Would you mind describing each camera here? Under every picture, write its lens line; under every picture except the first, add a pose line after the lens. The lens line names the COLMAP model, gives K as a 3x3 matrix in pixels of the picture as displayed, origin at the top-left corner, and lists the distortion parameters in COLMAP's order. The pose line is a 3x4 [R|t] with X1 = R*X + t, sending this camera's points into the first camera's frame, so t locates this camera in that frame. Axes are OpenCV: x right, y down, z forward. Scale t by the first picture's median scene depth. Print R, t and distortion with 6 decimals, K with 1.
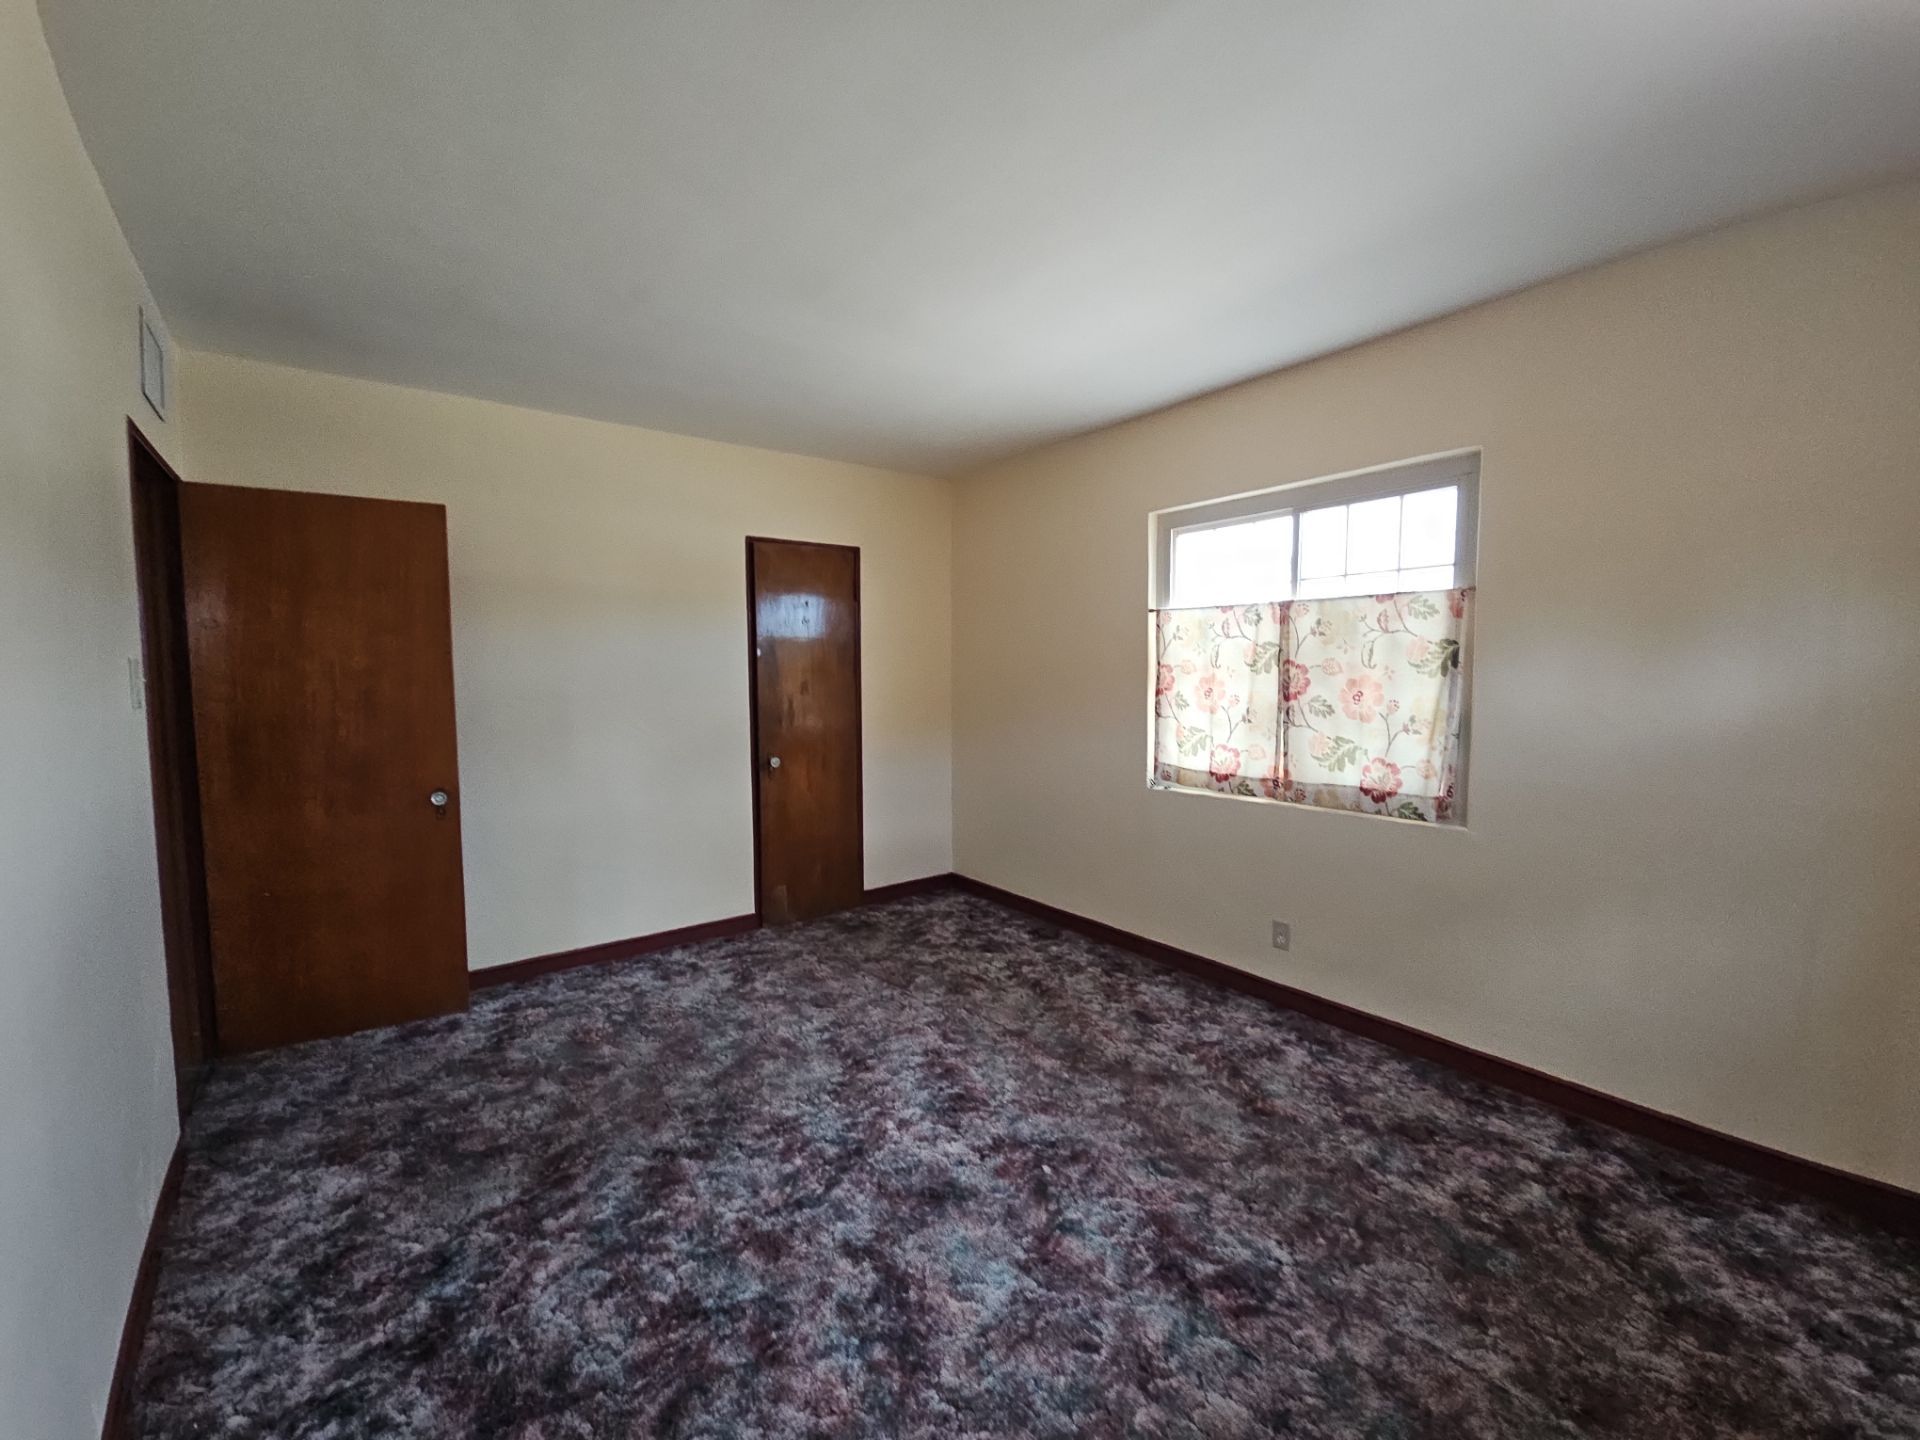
lens RADIAL K [[779.3, 0, 958.4], [0, 779.3, 729.8], [0, 0, 1]] dist [0.011938, -0.008378]
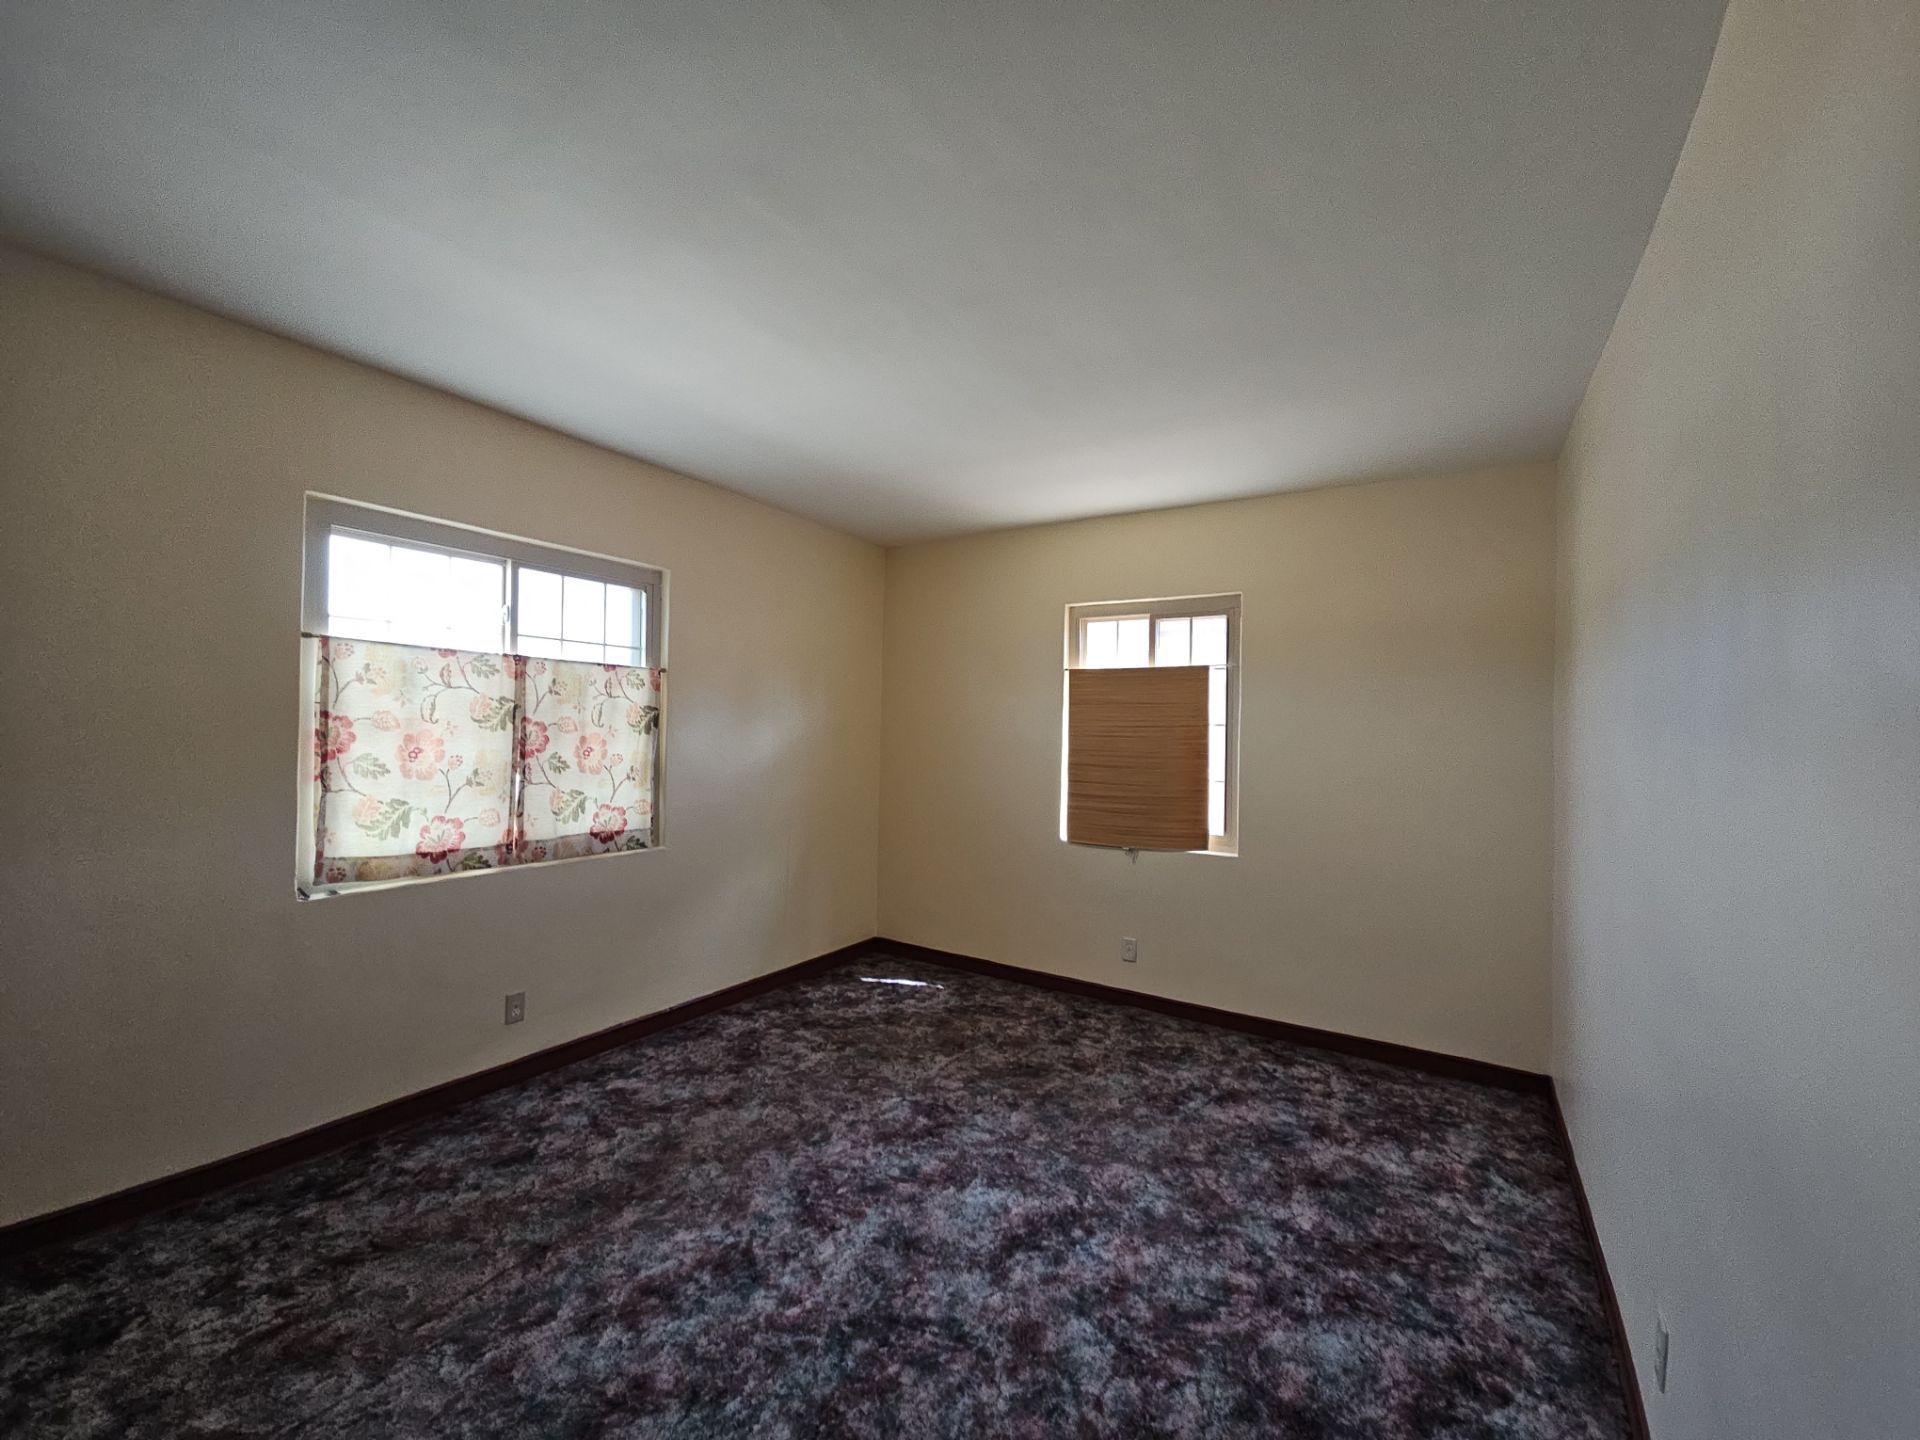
lens RADIAL K [[779.3, 0, 958.4], [0, 779.3, 729.8], [0, 0, 1]] dist [0.011938, -0.008378]
pose [[-0.342328, -0.003045, 0.939576, -0.754912], [0.049666, 0.998538, 0.021331, -0.075307], [-0.938267, 0.053967, -0.341676, 0.924230]]
